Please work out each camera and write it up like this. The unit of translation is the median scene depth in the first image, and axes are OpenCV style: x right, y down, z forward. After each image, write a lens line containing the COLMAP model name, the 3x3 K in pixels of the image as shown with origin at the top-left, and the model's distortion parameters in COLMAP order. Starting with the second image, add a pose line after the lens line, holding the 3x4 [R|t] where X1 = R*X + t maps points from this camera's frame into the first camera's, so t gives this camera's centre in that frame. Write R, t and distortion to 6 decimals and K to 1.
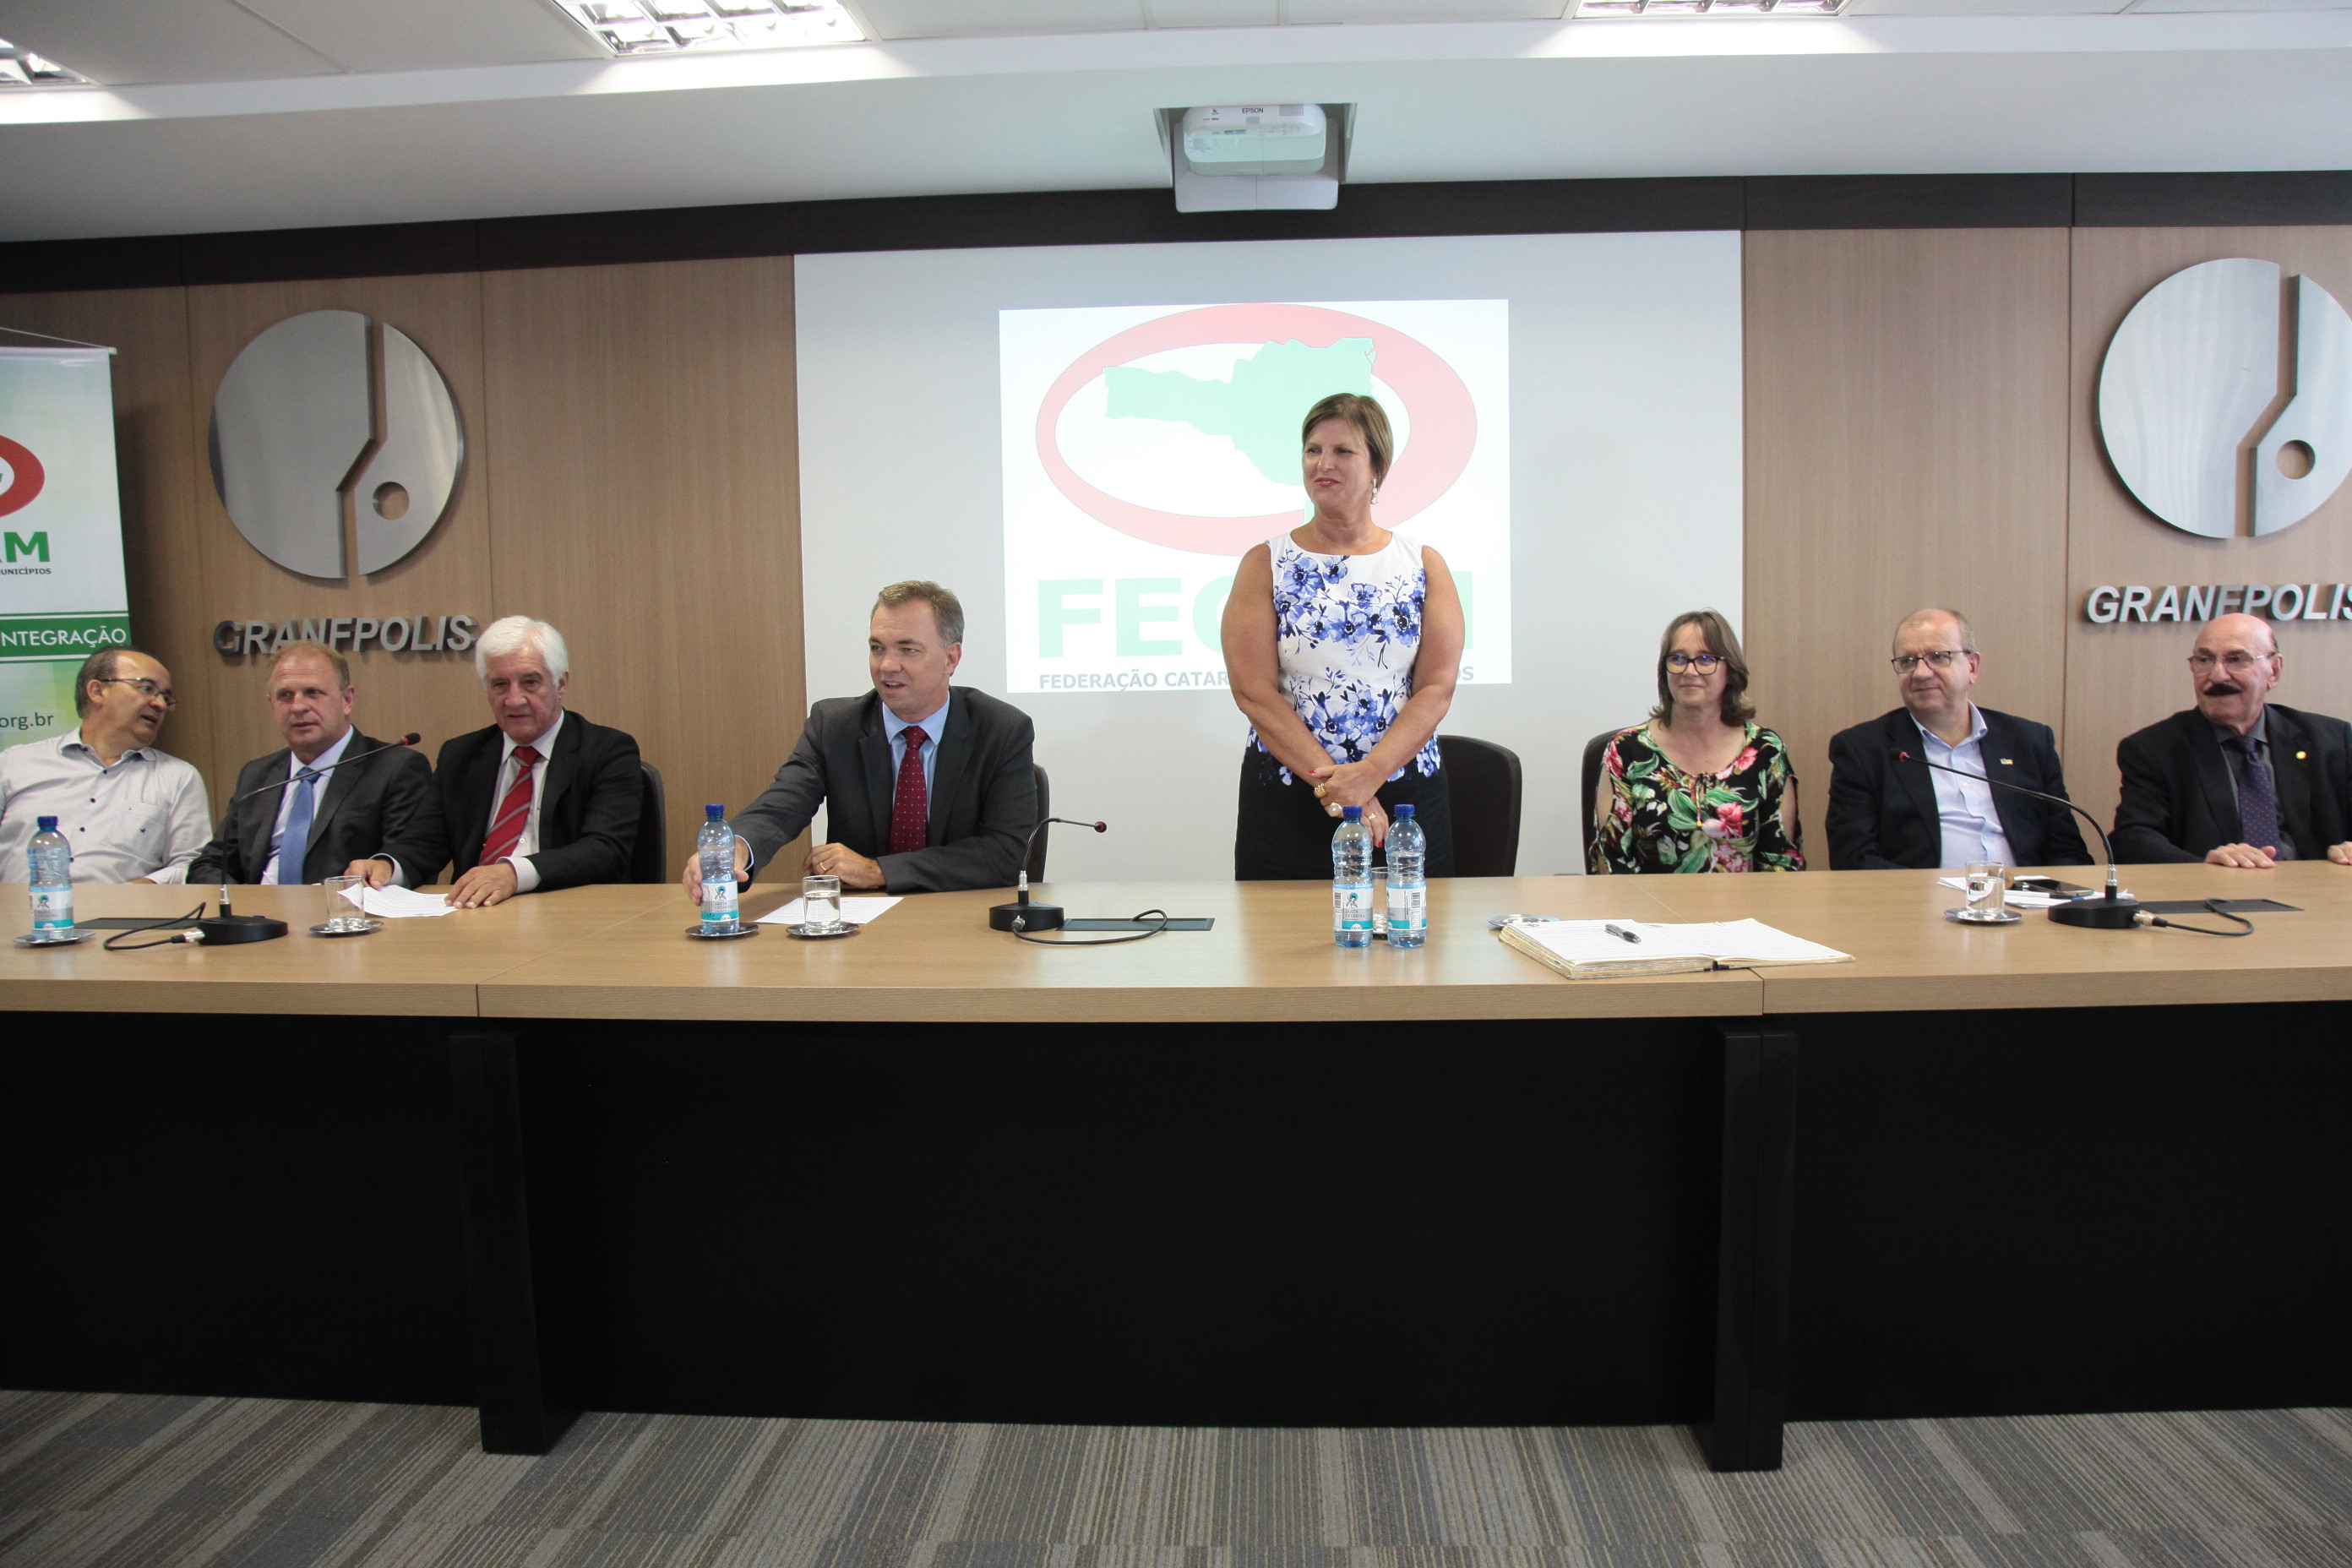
lens RADIAL K [[1601.7, 0, 1212.1], [0, 1601.7, 762.9], [0, 0, 1]] dist [-0.117433, 0.062983]
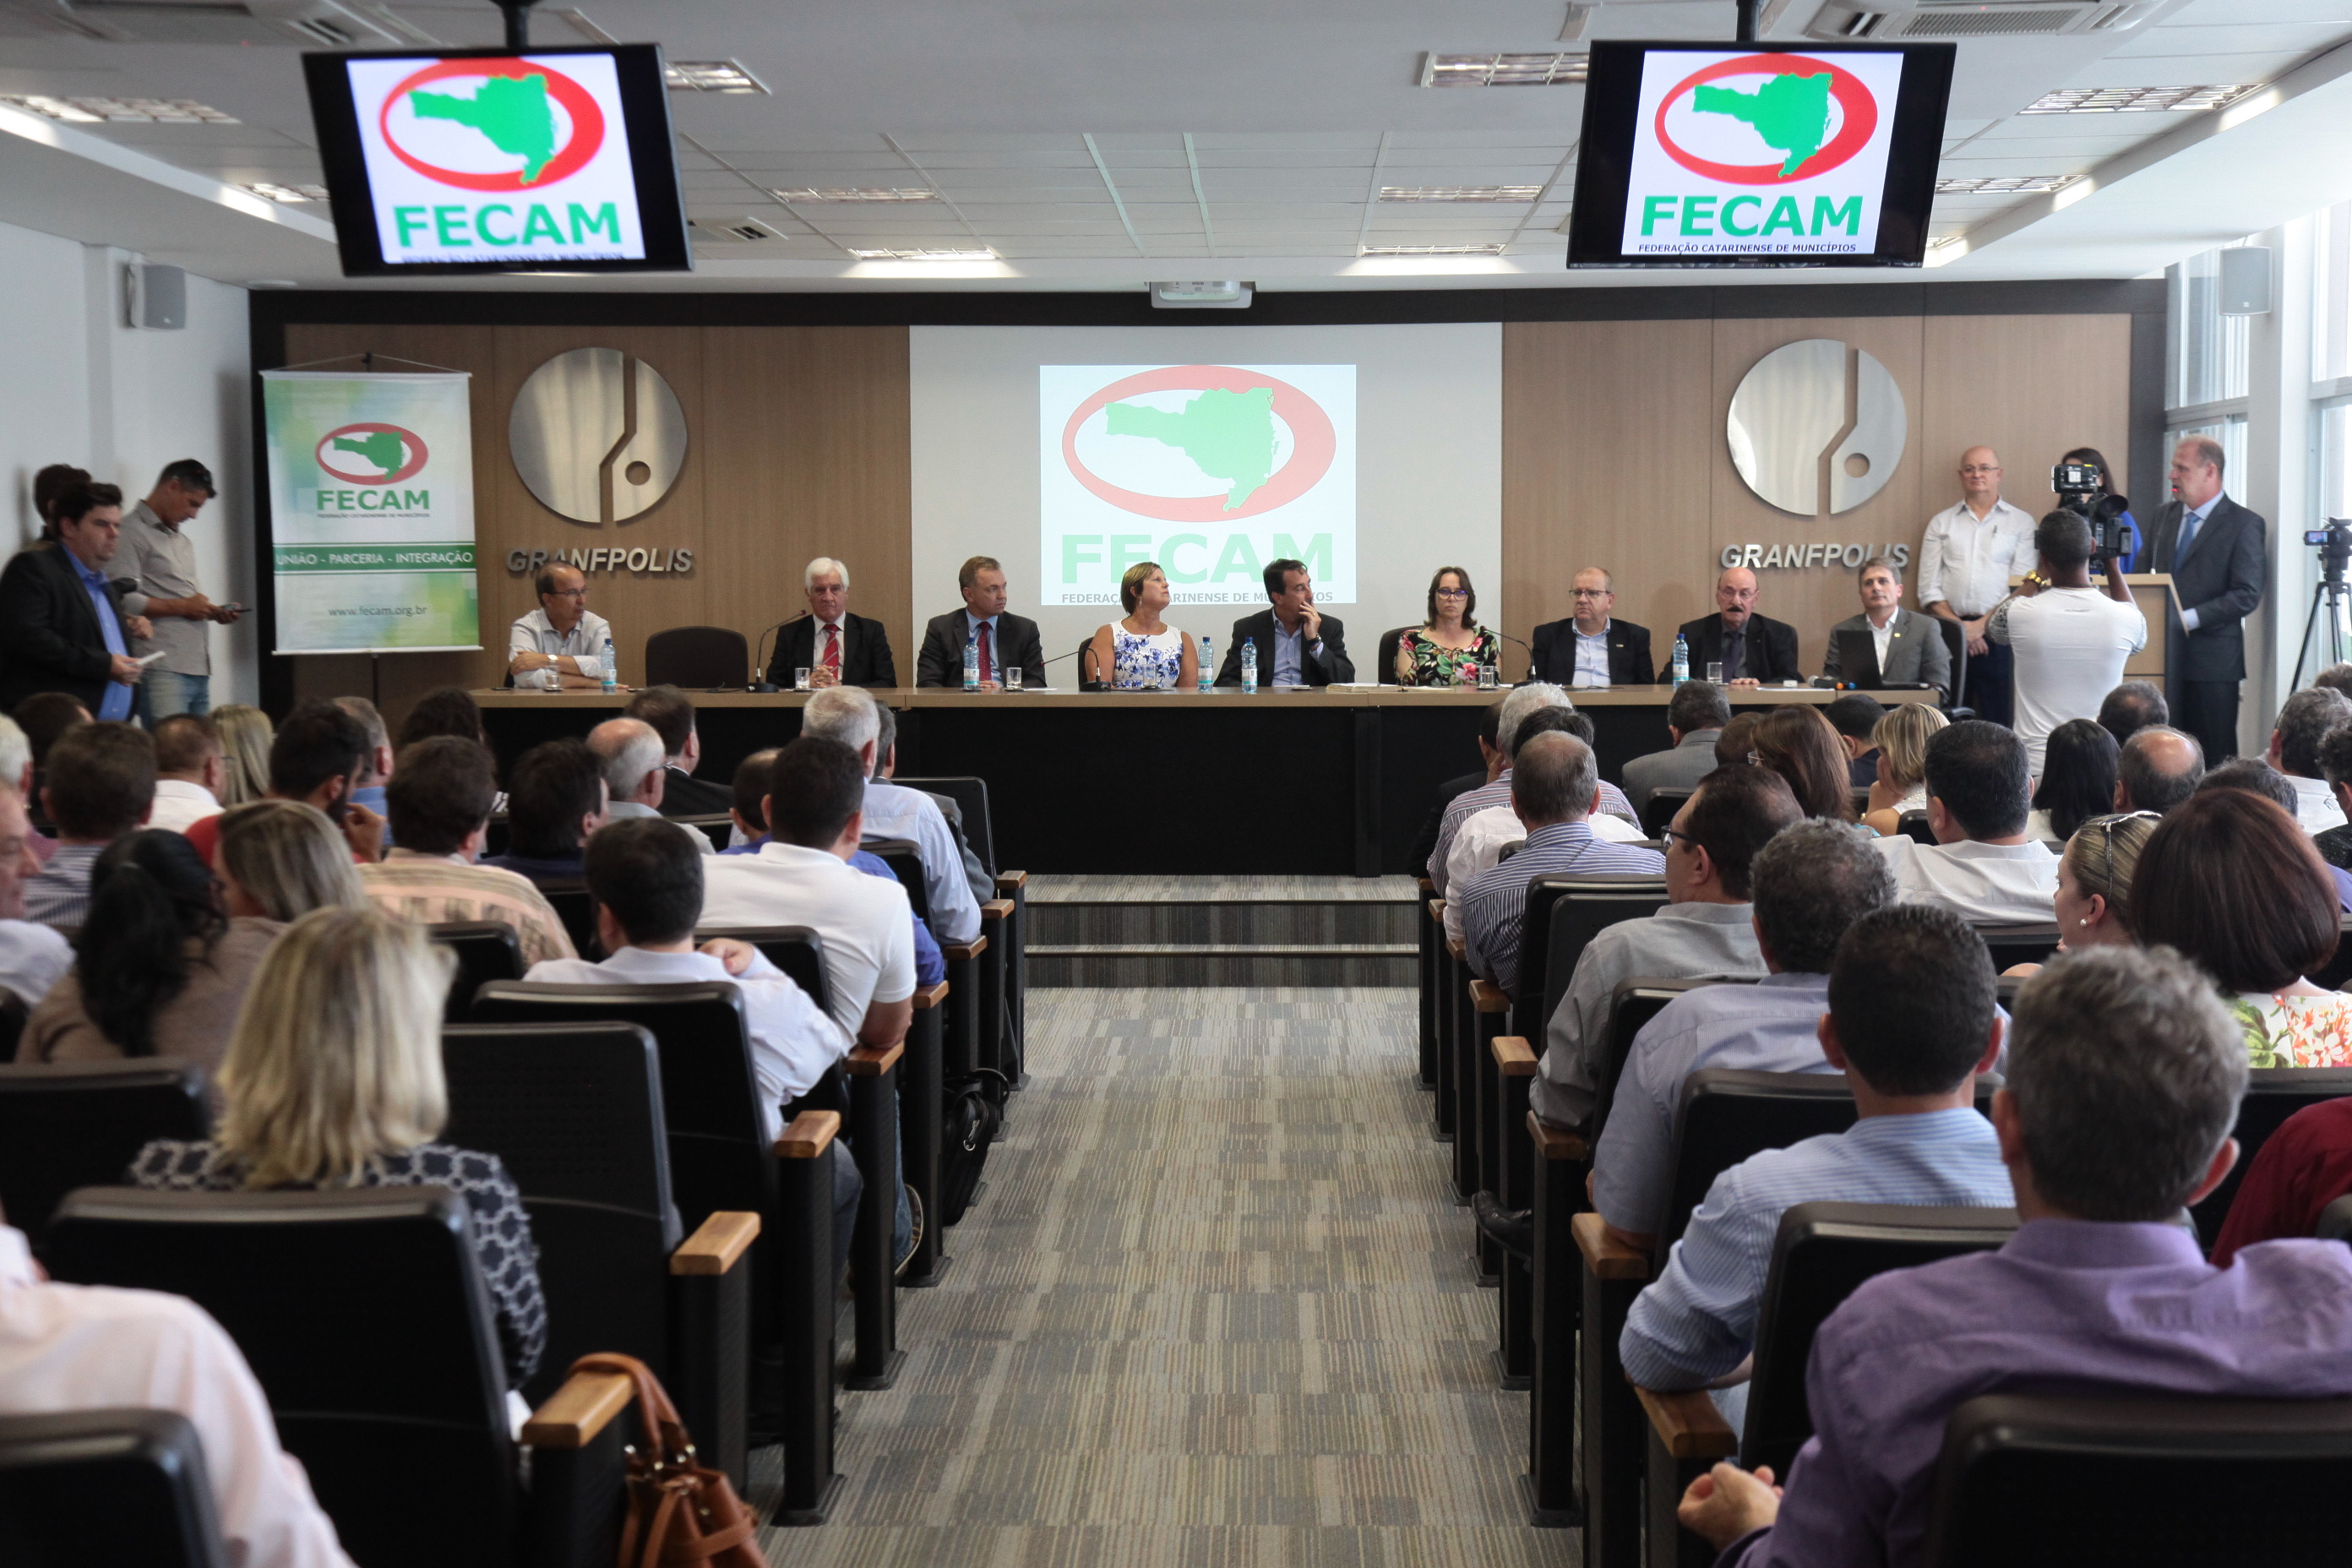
lens RADIAL K [[3767.7, 0, 1203.5], [0, 3767.7, 734.2], [0, 0, 1]] dist [0.274437, 0.000000]
pose [[0.999811, 0.012752, 0.014660, -0.026009], [-0.012276, 0.999409, -0.032115, 0.263017], [-0.015061, 0.031929, 0.999377, -3.568699]]
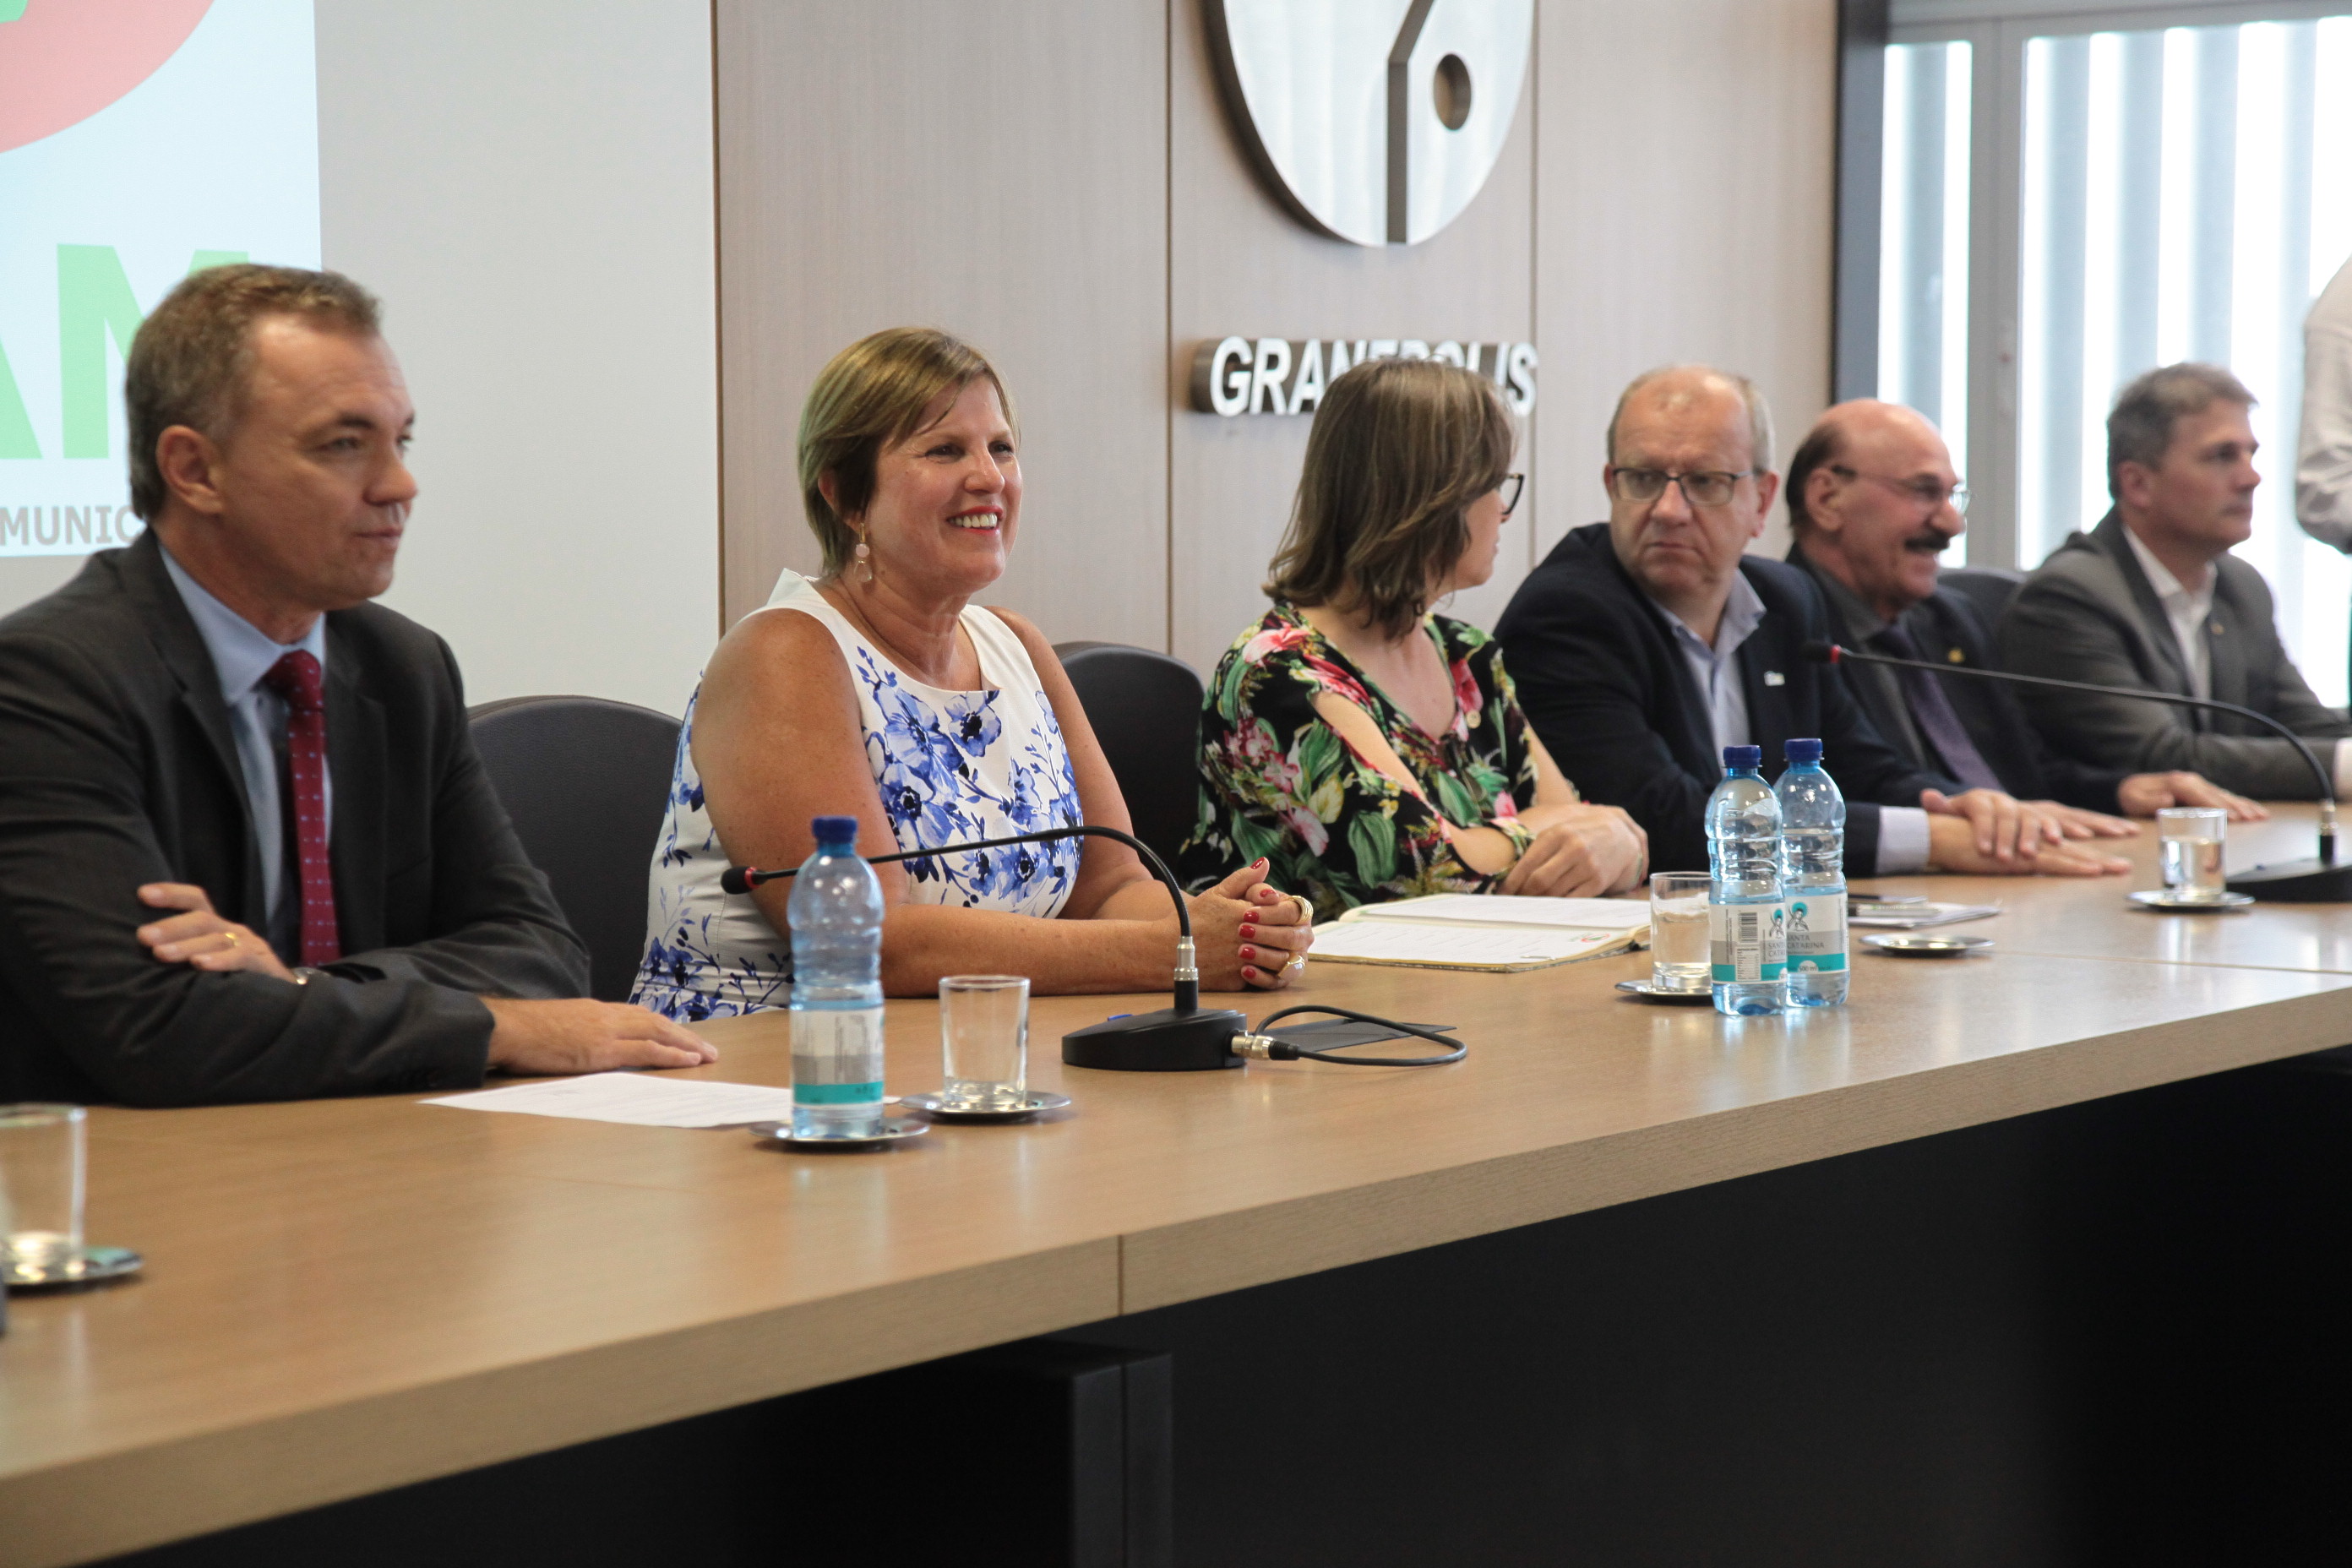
lens RADIAL K [[5380.0, 0, 1093.8], [0, 5380.0, 822.9], [0, 0, 1]] dist [0.317377, 0.000000]
pose [[0.554598, -0.045718, 0.830861, -1.034213], [0.060916, 0.998041, 0.014256, 0.010228], [-0.829886, 0.042706, 0.556297, 0.146772]]
